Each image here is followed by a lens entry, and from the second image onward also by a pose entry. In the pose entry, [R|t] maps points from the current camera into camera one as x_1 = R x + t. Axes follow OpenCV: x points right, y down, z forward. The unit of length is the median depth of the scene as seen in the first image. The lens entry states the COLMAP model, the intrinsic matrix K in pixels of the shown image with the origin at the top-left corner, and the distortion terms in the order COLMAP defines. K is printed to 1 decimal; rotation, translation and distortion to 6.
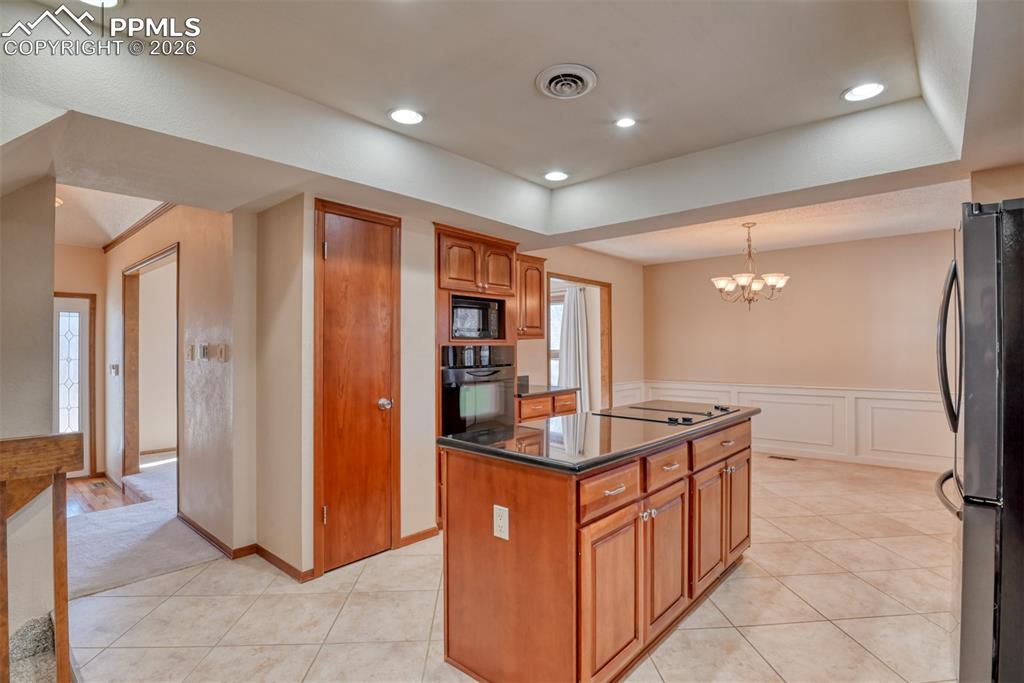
lens RADIAL K [[501.9, 0, 504.3], [0, 501.9, 341.7], [0, 0, 1]] dist [-0.023384, -0.004461]
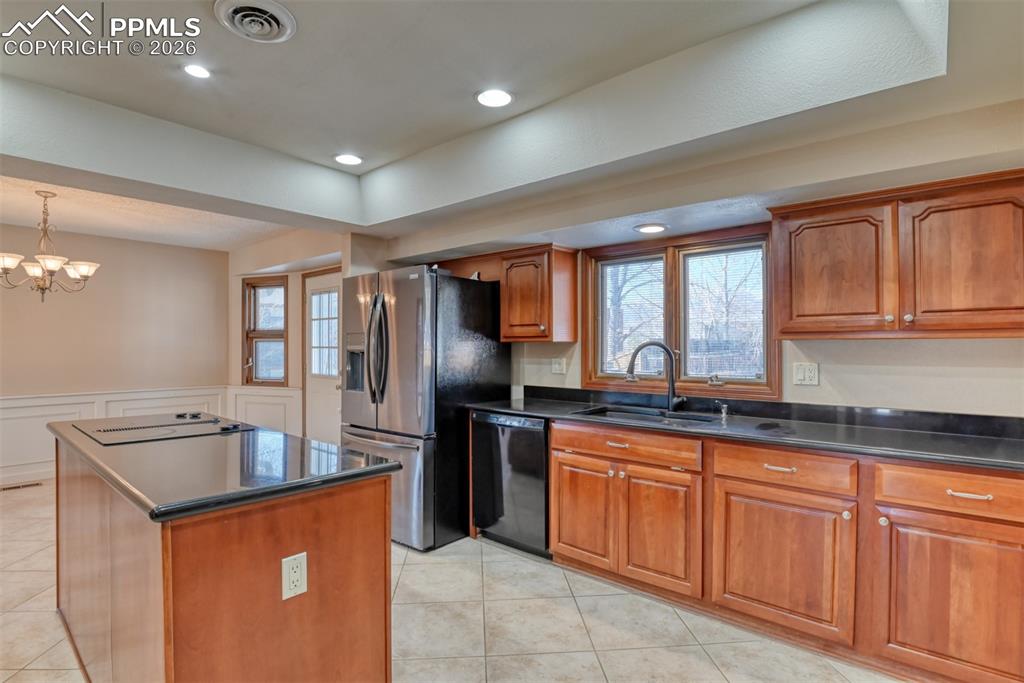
lens RADIAL K [[501.9, 0, 525.7], [0, 501.9, 348.8], [0, 0, 1]] dist [-0.023384, -0.004461]
pose [[-0.041507, -0.004774, 0.999127, -0.446902], [-0.007553, 0.999962, 0.004464, 0.002730], [-0.999110, -0.007361, -0.041542, 0.387088]]
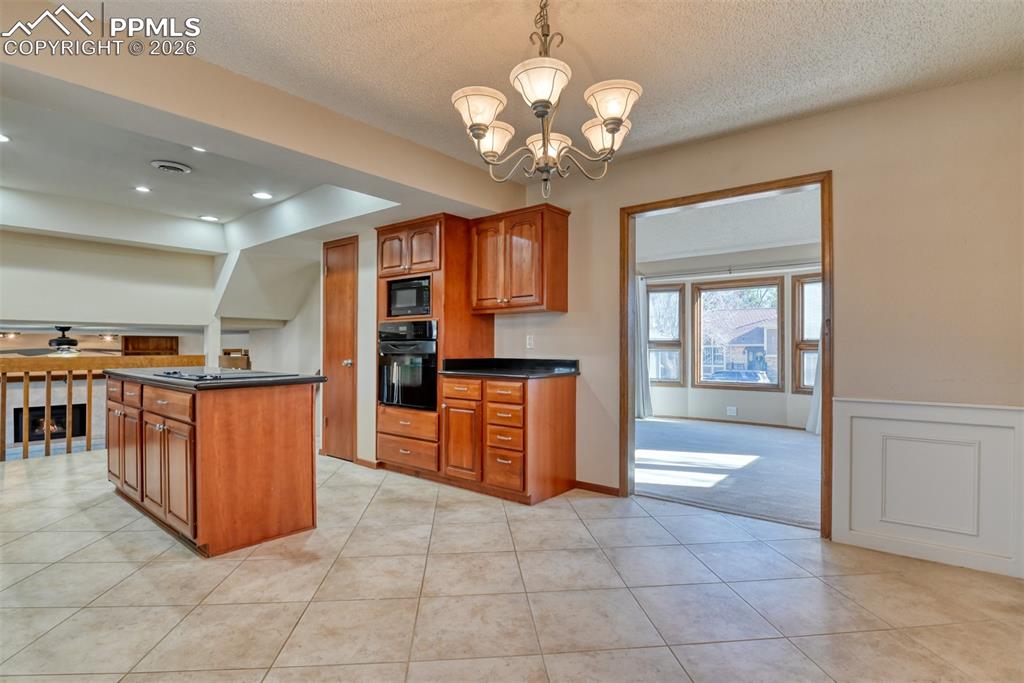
lens RADIAL K [[501.9, 0, 515.5], [0, 501.9, 347.7], [0, 0, 1]] dist [-0.023384, -0.004461]
pose [[0.053516, 0.002645, -0.998563, 1.262418], [0.004447, 0.999986, 0.002887, 0.074109], [0.998557, -0.004595, 0.053504, 1.389607]]
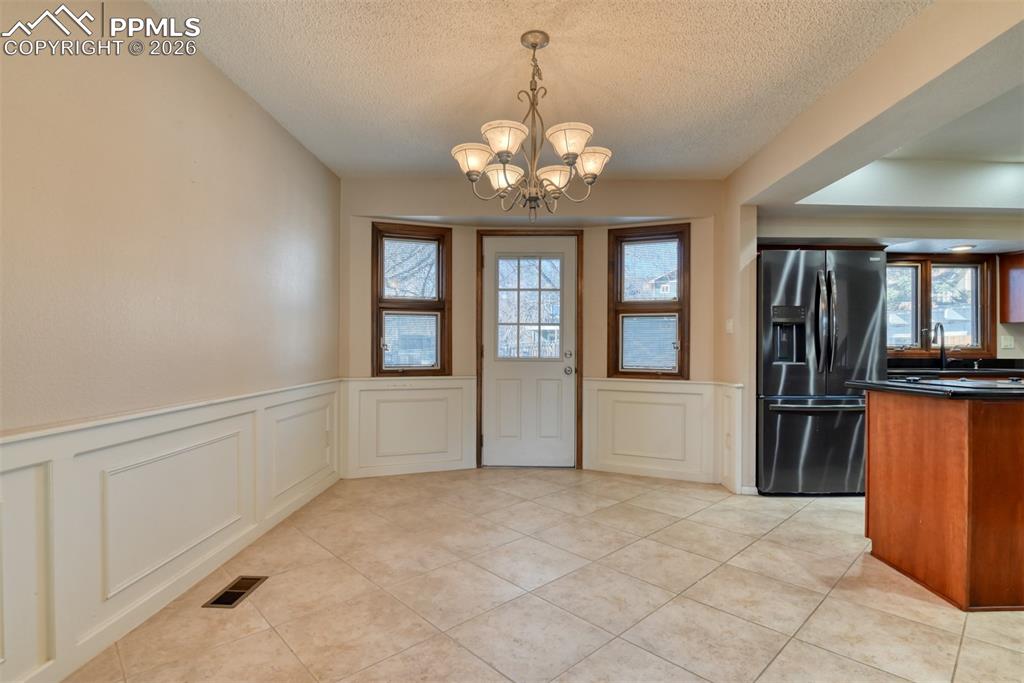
lens RADIAL K [[501.9, 0, 518.6], [0, 501.9, 344.5], [0, 0, 1]] dist [-0.023384, -0.004461]
pose [[-0.661587, 0.003386, 0.749861, 0.228271], [-0.010165, 0.999857, -0.013484, 0.084035], [-0.749800, -0.016543, -0.661458, 1.907747]]
